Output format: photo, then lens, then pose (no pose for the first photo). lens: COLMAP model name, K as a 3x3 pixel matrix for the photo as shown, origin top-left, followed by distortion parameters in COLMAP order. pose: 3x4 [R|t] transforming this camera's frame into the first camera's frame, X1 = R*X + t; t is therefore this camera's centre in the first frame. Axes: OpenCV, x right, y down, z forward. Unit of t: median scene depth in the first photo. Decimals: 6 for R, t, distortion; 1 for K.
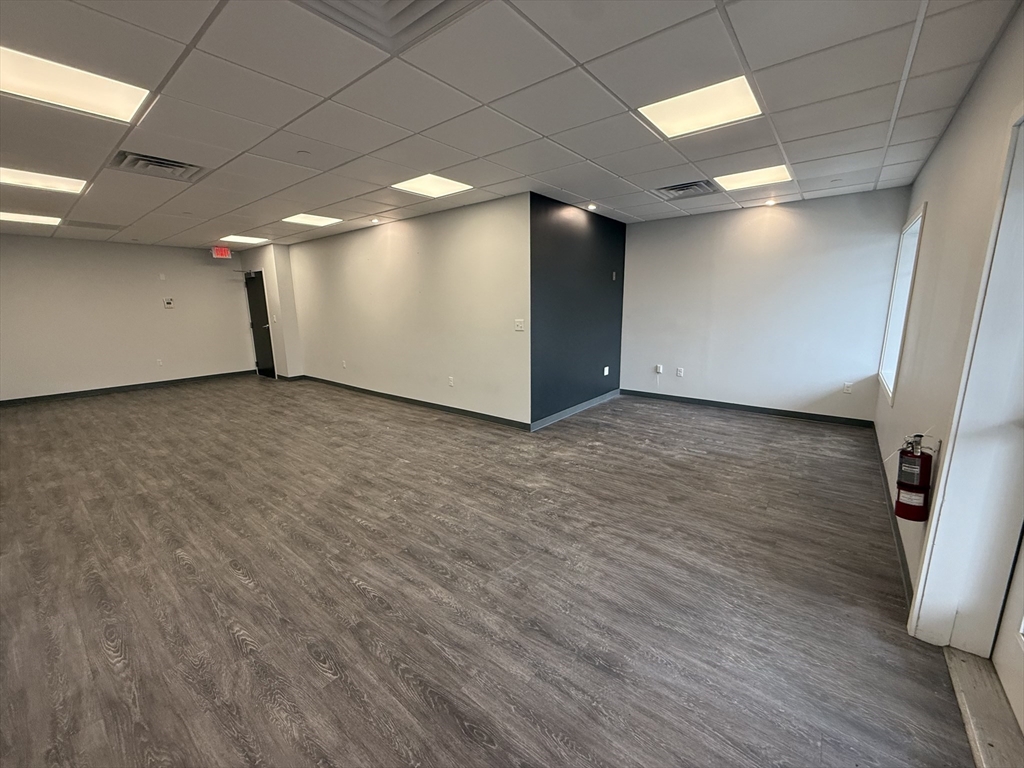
lens RADIAL K [[407.8, 0, 509.5], [0, 407.8, 384.5], [0, 0, 1]] dist [0.001036, -0.000215]
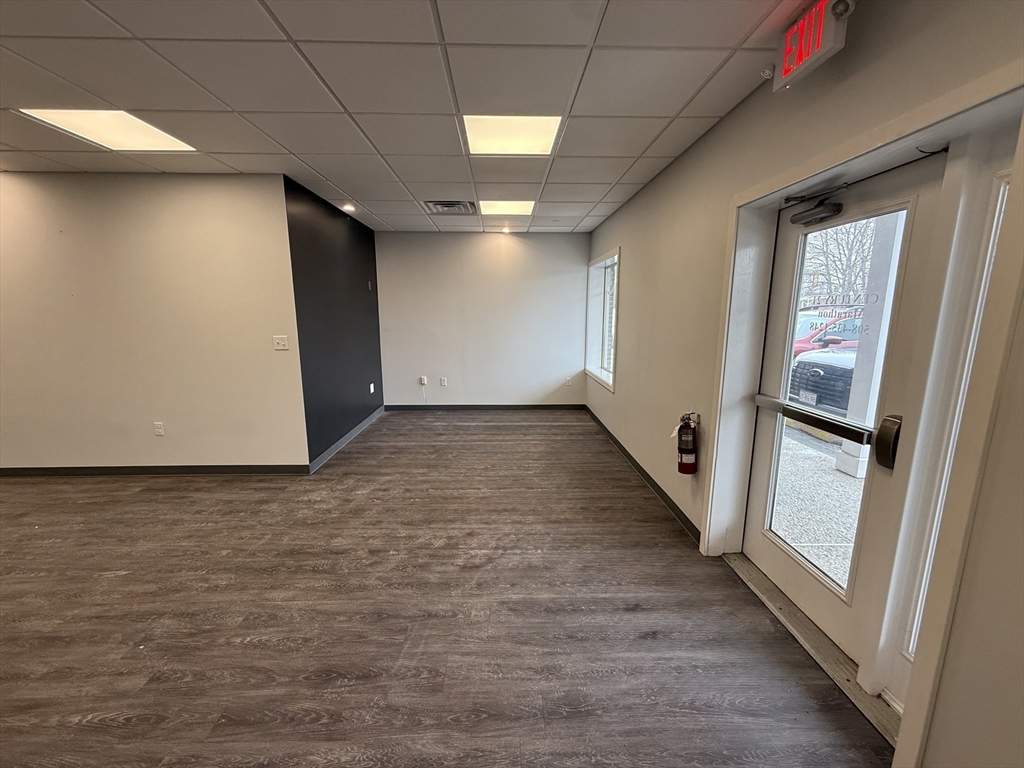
lens RADIAL K [[407.8, 0, 510.5], [0, 407.8, 383.6], [0, 0, 1]] dist [0.001036, -0.000215]
pose [[0.763194, -0.100325, 0.638334, -0.182707], [0.116786, 0.993021, 0.016441, -0.036758], [-0.635528, 0.062001, 0.769584, 0.156027]]
